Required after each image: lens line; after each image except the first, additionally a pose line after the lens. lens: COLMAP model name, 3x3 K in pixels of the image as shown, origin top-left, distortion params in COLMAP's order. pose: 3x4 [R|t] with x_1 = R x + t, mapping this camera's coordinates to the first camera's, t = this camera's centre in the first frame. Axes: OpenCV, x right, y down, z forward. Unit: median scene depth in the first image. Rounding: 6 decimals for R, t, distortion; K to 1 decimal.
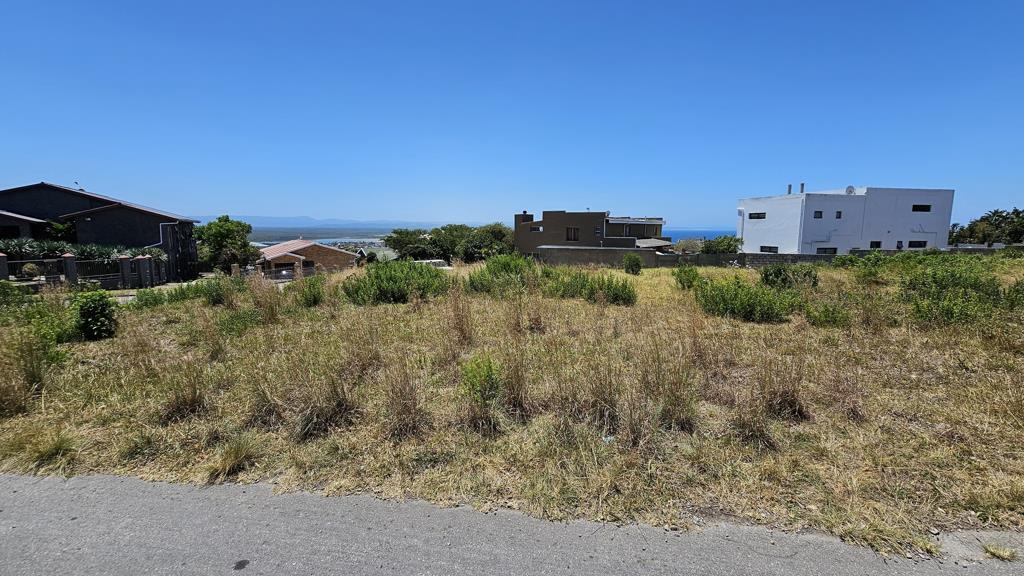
lens RADIAL K [[422.5, 0, 505.0], [0, 422.5, 284.6], [0, 0, 1]] dist [-0.000678, -0.000114]
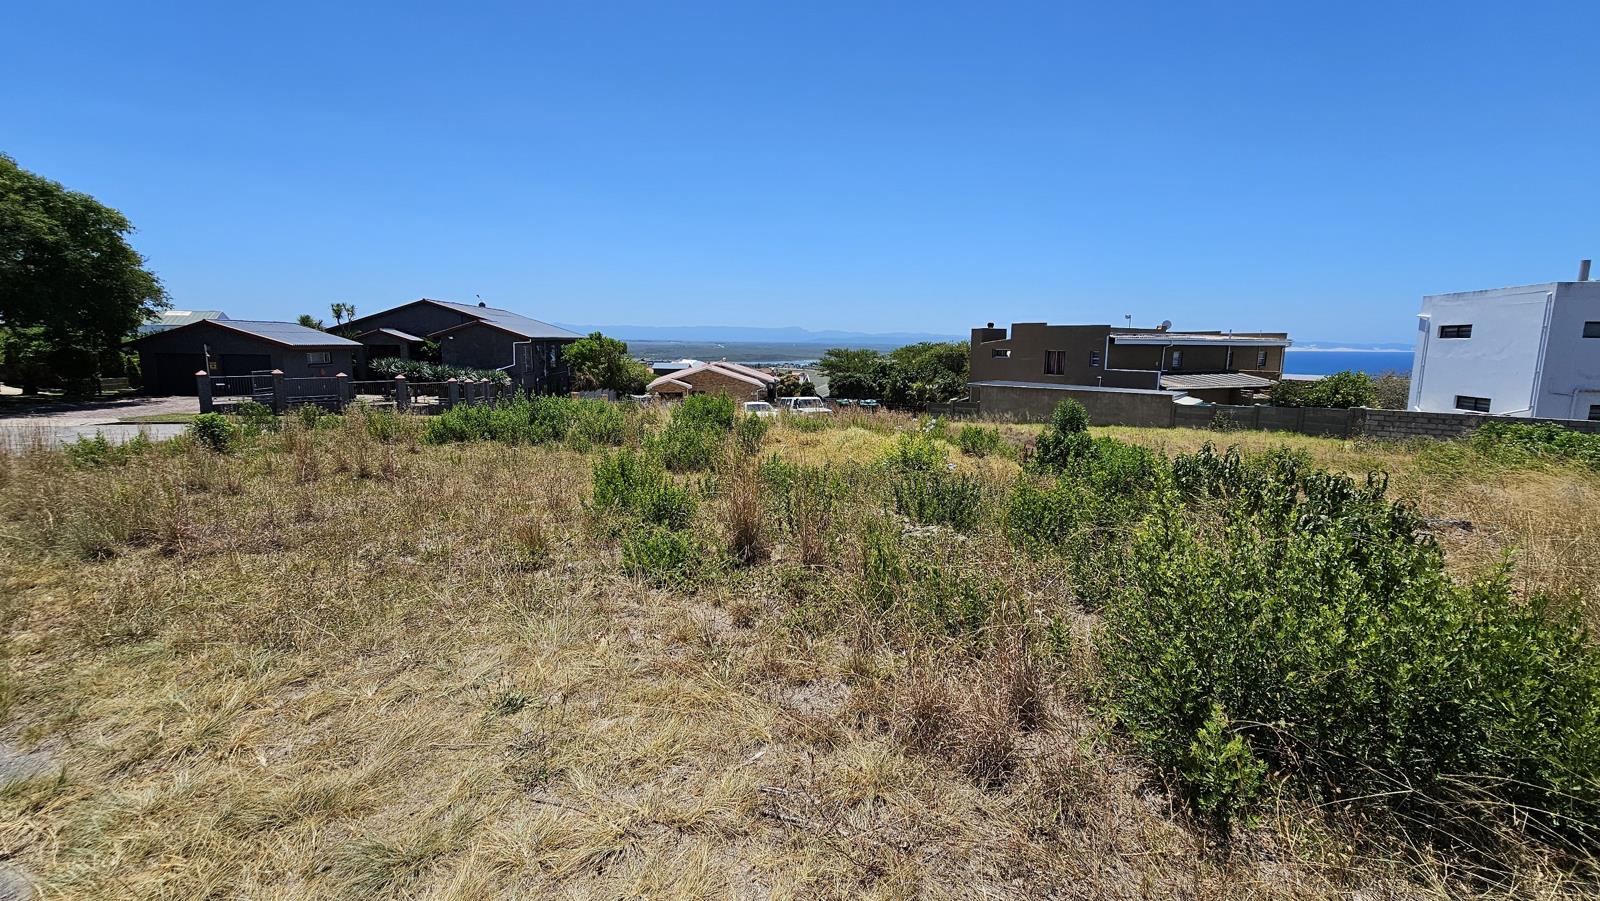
lens RADIAL K [[653.2, 0, 791.7], [0, 653.2, 452.8], [0, 0, 1]] dist [0.000725, 0.000032]
pose [[0.899978, 0.077714, -0.428953, 0.245377], [-0.064245, 0.996882, 0.045815, -0.012703], [0.431176, -0.013674, 0.902164, 0.017520]]
